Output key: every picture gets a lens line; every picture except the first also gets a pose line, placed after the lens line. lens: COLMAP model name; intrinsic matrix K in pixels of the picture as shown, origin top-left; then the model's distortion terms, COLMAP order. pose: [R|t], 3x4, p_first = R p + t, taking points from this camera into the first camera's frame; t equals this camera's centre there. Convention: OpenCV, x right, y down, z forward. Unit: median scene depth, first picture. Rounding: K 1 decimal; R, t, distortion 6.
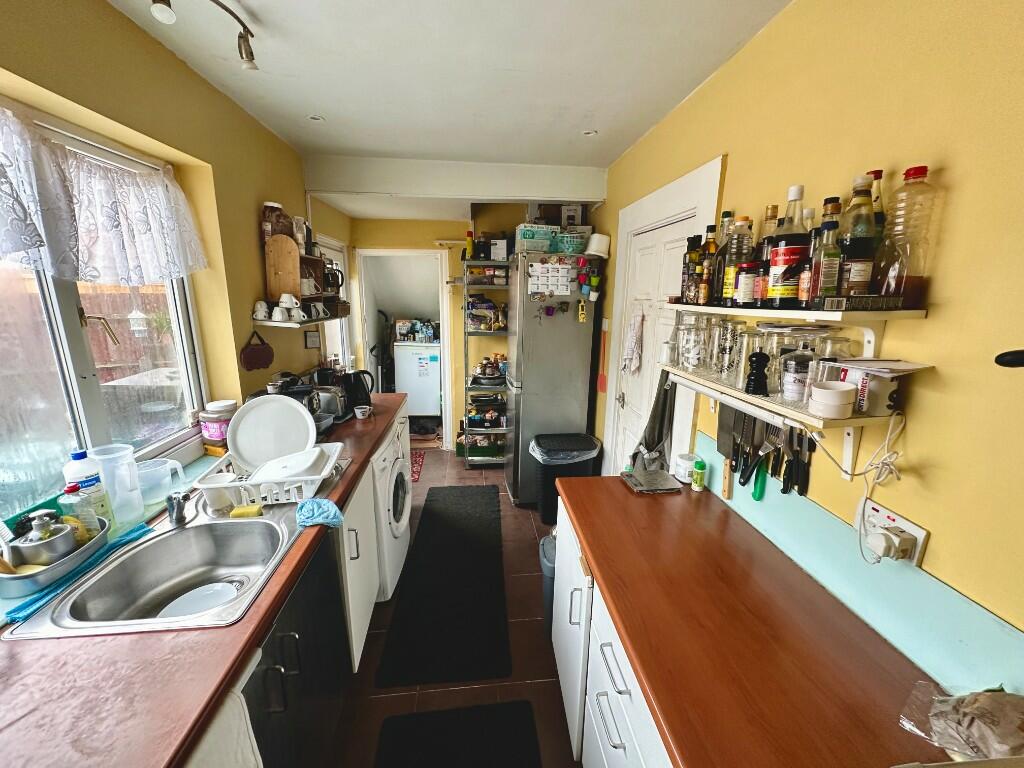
lens RADIAL K [[408.2, 0, 512.3], [0, 408.2, 383.7], [0, 0, 1]] dist [0.000196, 0.000230]
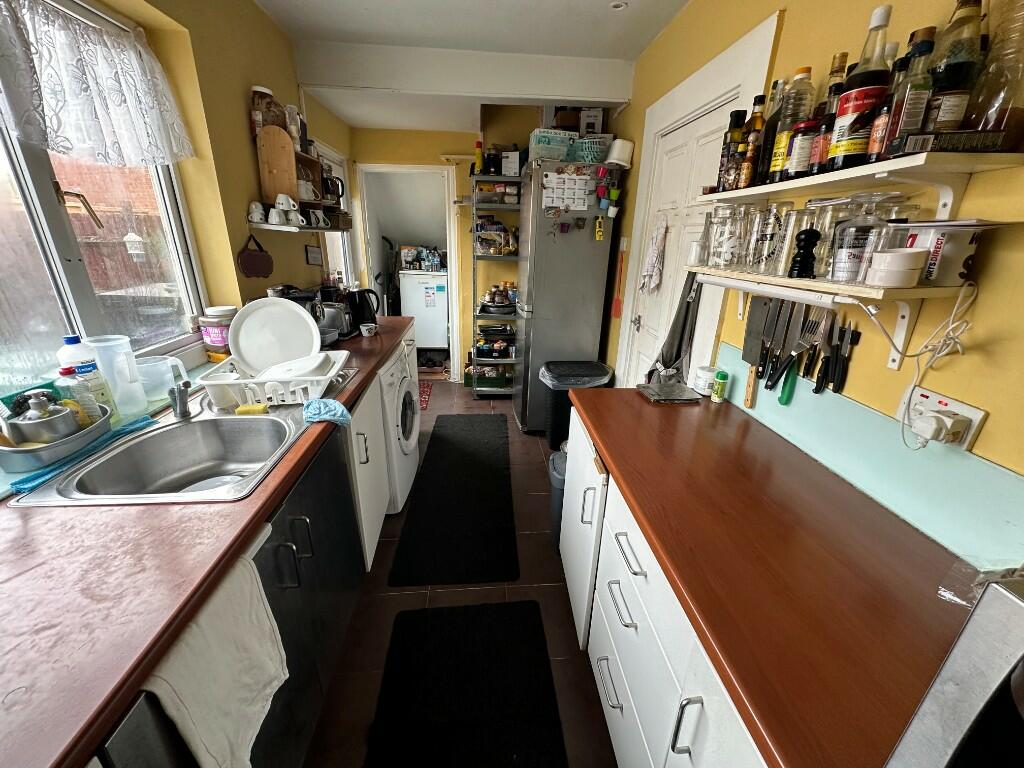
lens RADIAL K [[408.2, 0, 512.1], [0, 408.2, 384.2], [0, 0, 1]] dist [0.000196, 0.000230]
pose [[0.999748, 0.016923, -0.014772, -0.016850], [-0.014910, 0.991779, 0.127092, 0.119586], [0.016801, -0.126840, 0.991781, 0.051396]]
